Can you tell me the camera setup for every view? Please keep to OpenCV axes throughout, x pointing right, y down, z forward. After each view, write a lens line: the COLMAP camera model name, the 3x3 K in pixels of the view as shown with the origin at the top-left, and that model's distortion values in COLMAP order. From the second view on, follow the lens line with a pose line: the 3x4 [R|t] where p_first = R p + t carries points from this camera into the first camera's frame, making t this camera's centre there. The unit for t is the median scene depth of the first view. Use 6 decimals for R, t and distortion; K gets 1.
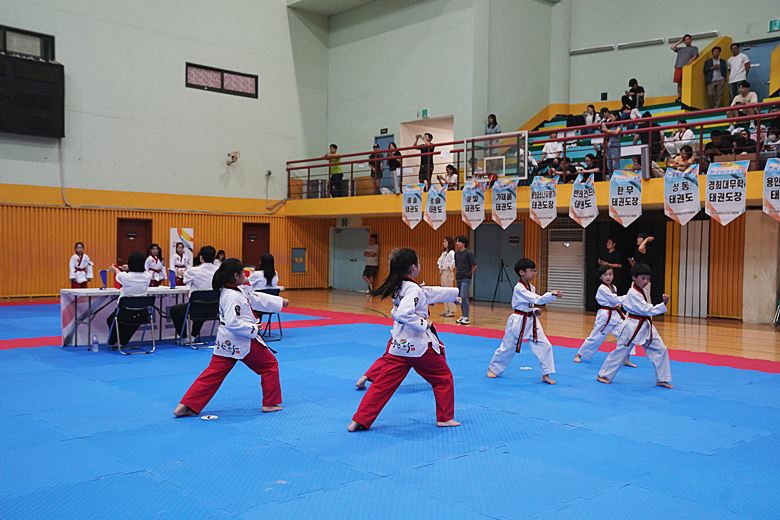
lens RADIAL K [[844.6, 0, 390.1], [0, 844.6, 263.0], [0, 0, 1]] dist [0.147247, 0.000000]
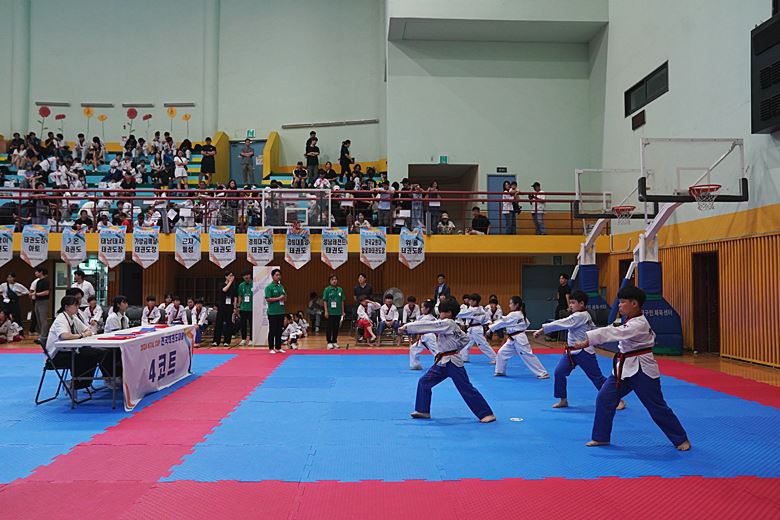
lens RADIAL K [[529.9, 0, 391.1], [0, 529.9, 263.4], [0, 0, 1]] dist [0.001094, 0.000277]
pose [[0.633934, 0.022377, 0.773064, -0.312073], [0.018765, 0.998842, -0.044300, -0.011896], [-0.773160, 0.042590, 0.632780, 0.393987]]
